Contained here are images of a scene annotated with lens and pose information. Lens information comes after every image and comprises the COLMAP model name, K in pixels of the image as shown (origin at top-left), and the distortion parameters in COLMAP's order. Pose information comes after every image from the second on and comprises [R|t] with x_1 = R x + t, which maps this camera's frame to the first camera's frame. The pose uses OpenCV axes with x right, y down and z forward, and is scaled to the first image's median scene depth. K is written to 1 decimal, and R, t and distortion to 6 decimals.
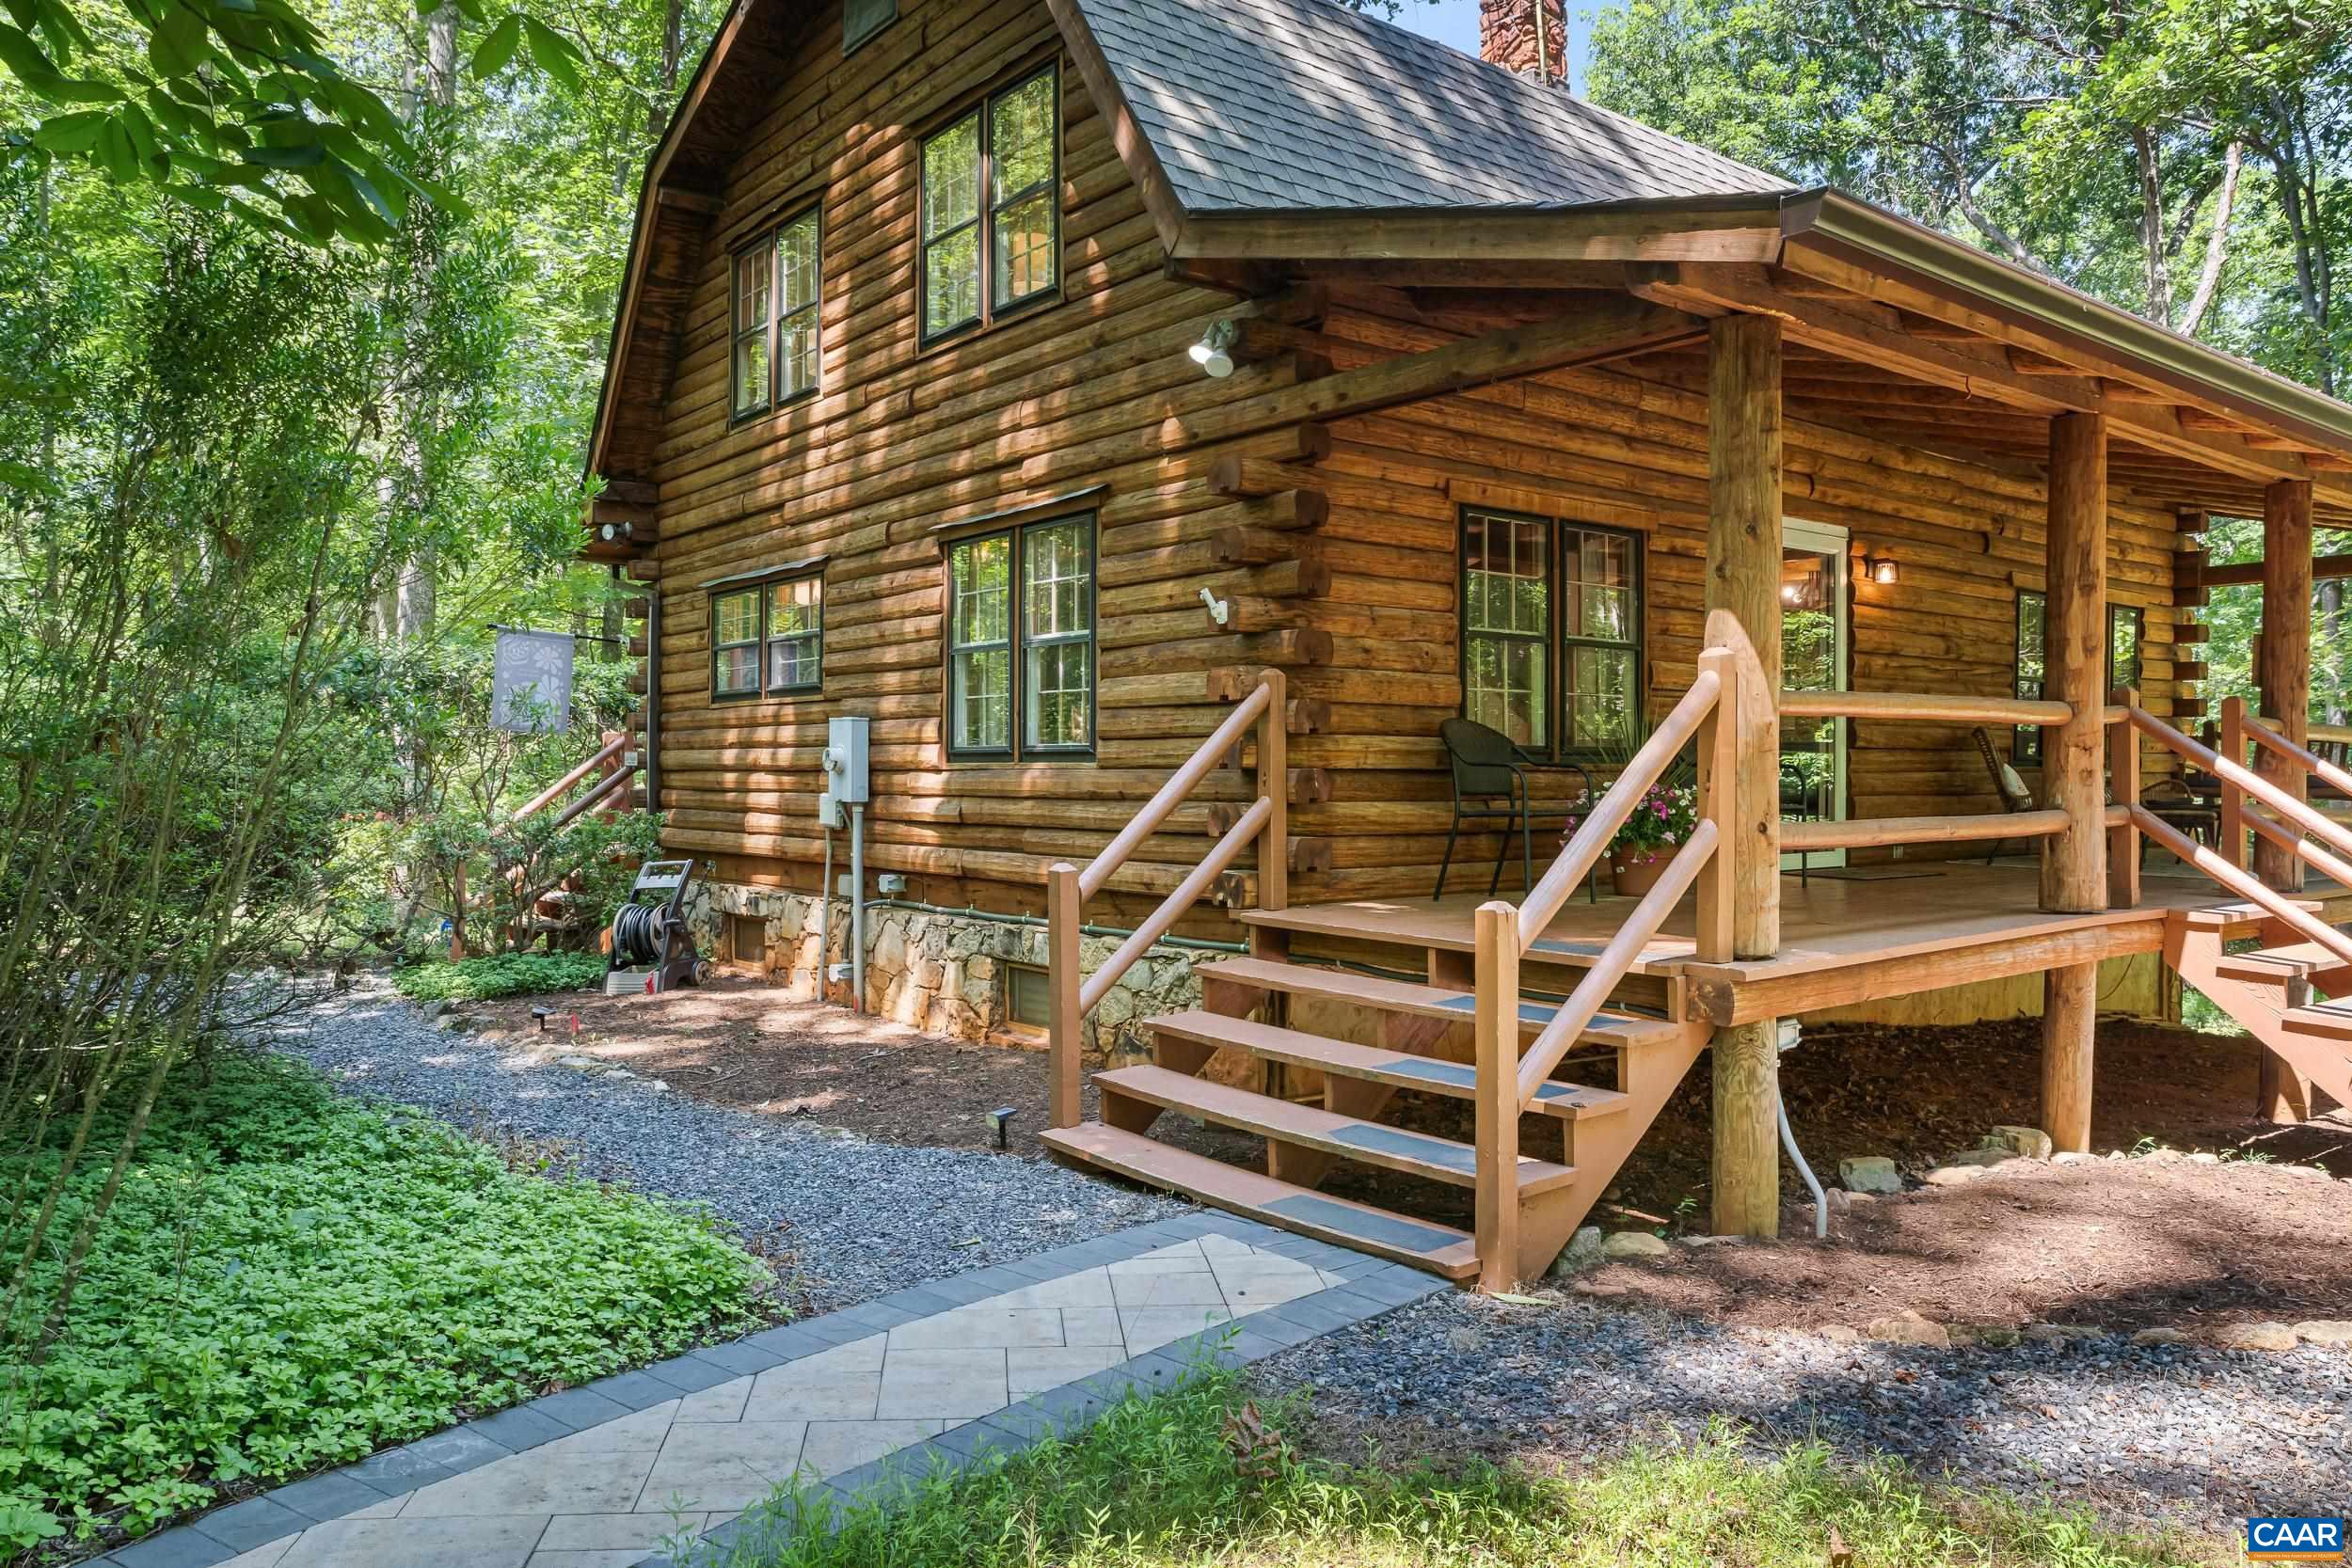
lens RADIAL K [[1630.7, 0, 1174.3], [0, 1630.7, 802.8], [0, 0, 1]] dist [-0.101184, 0.096484]
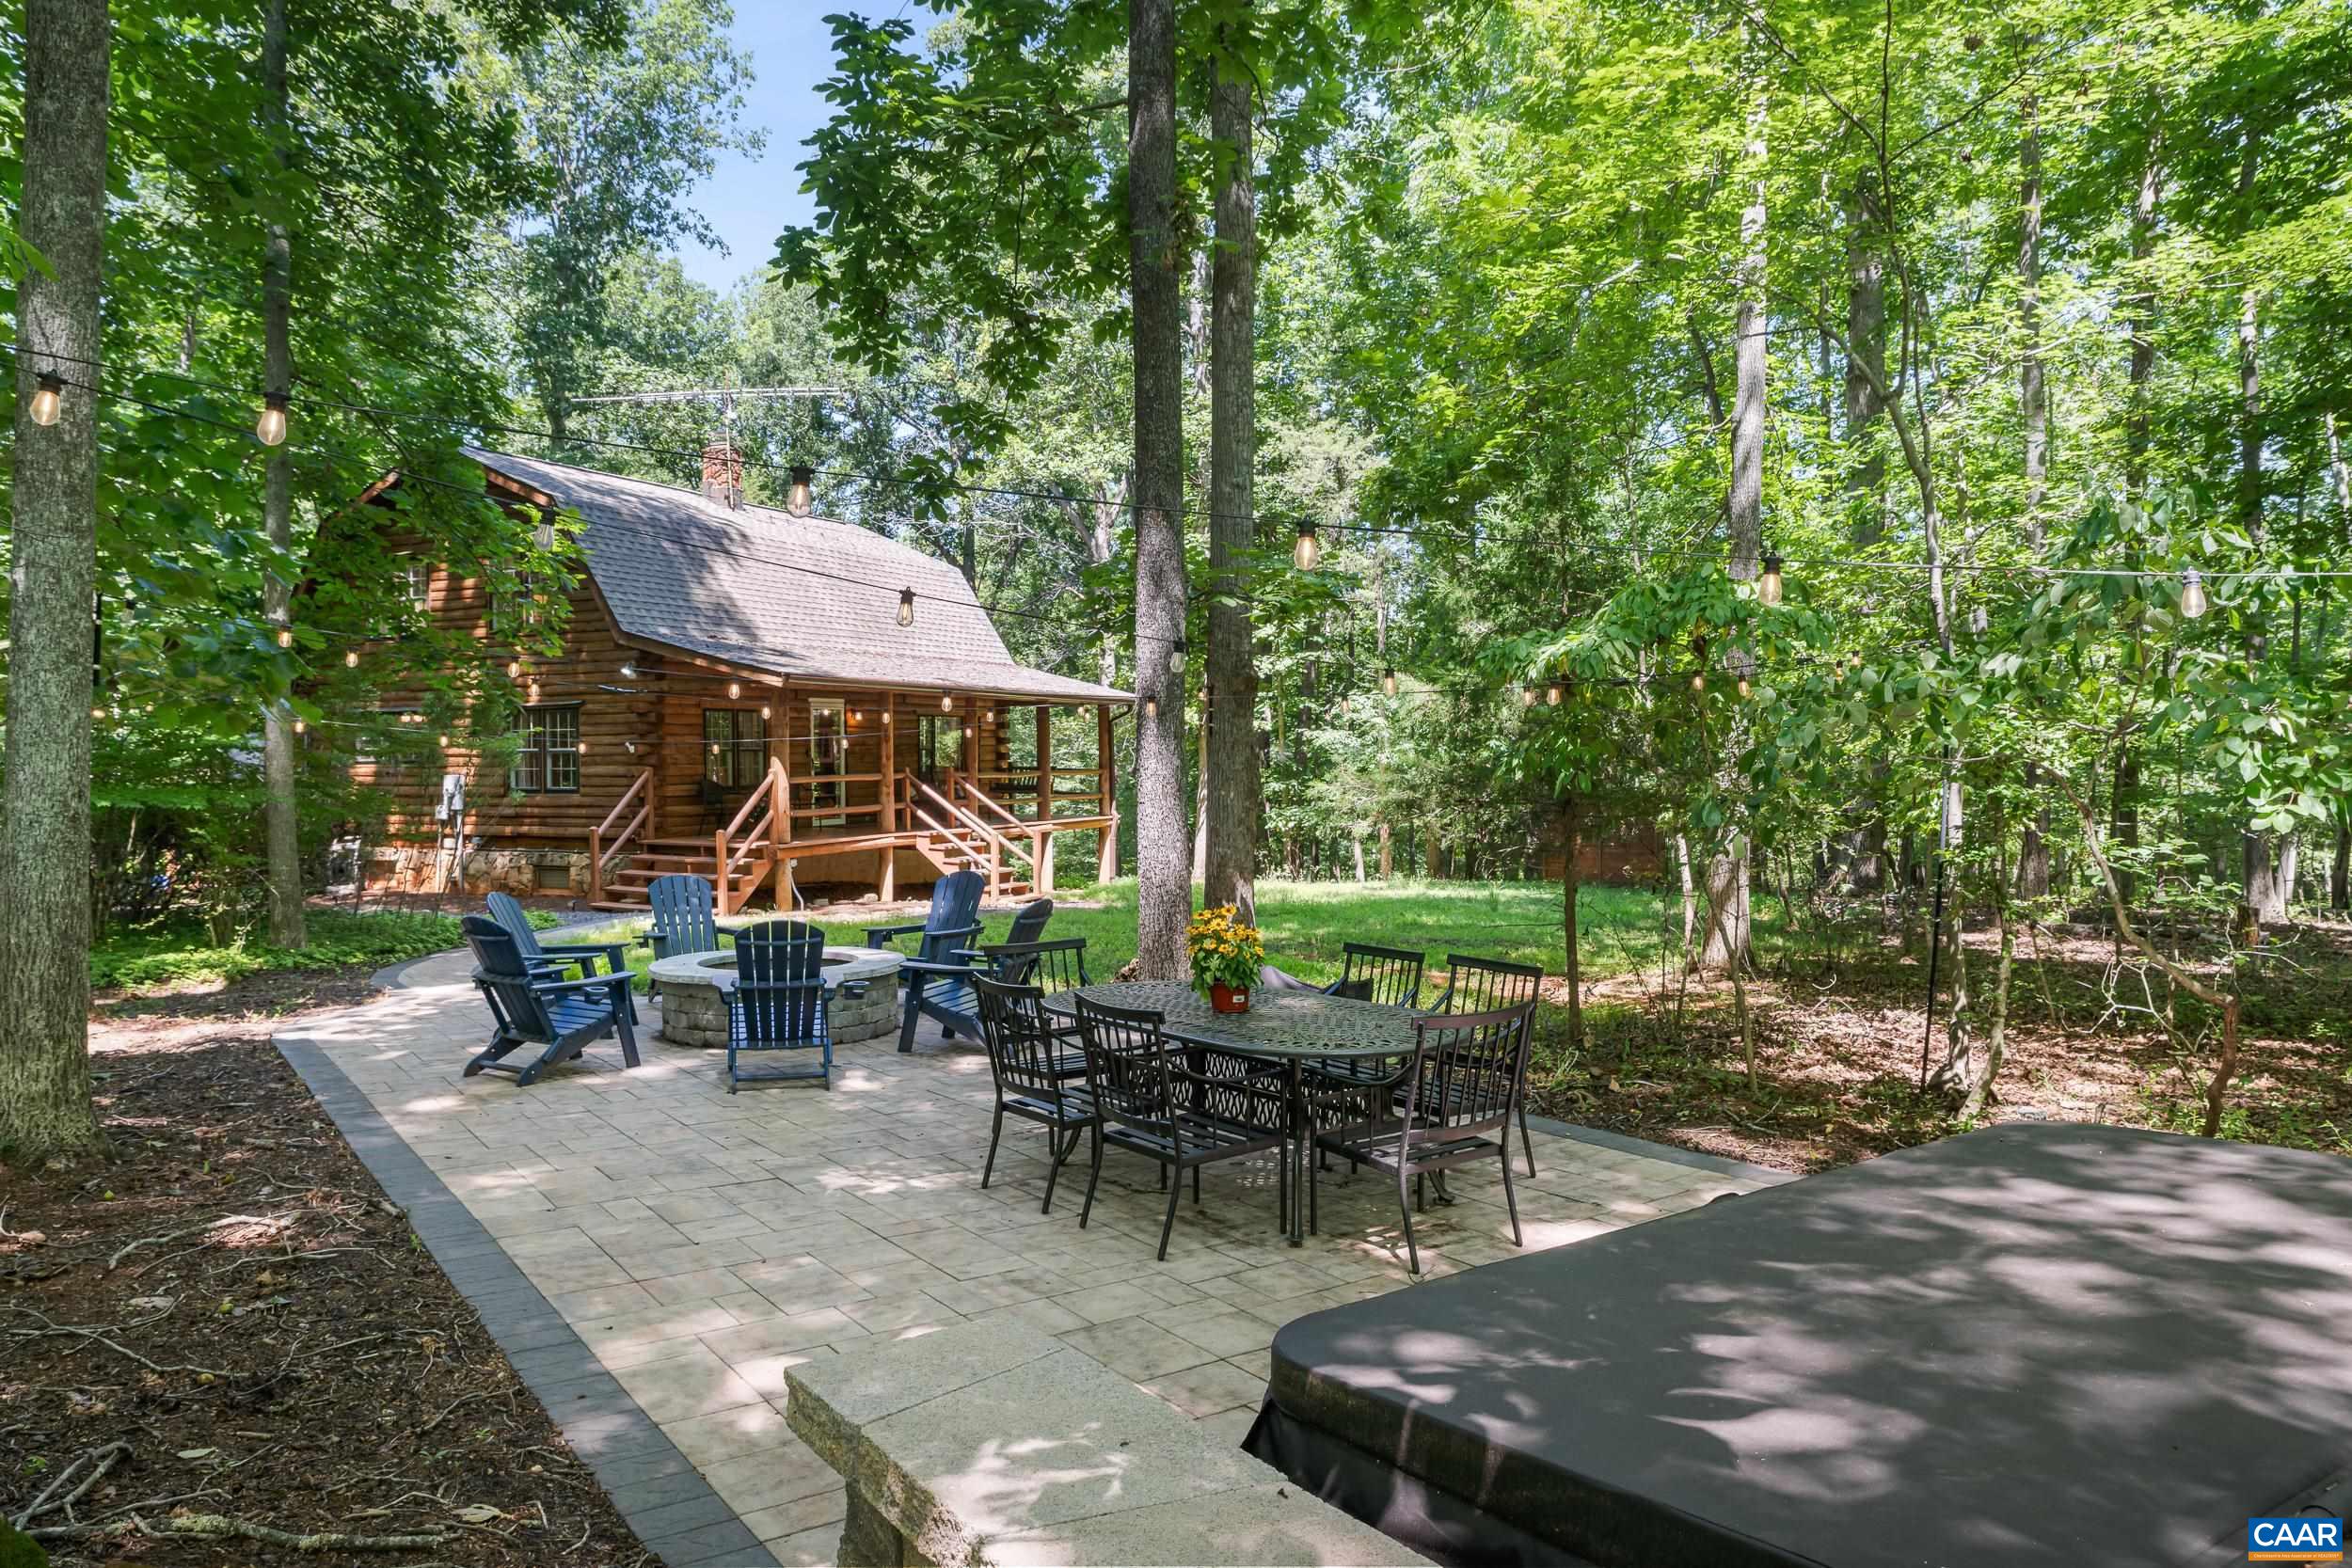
lens RADIAL K [[1630.7, 0, 1174.3], [0, 1630.7, 802.8], [0, 0, 1]] dist [-0.101184, 0.096484]
pose [[0.885039, -0.022961, 0.464950, -0.483743], [0.017278, 0.999715, 0.016481, -0.041703], [-0.465196, -0.006553, 0.885184, -2.227371]]
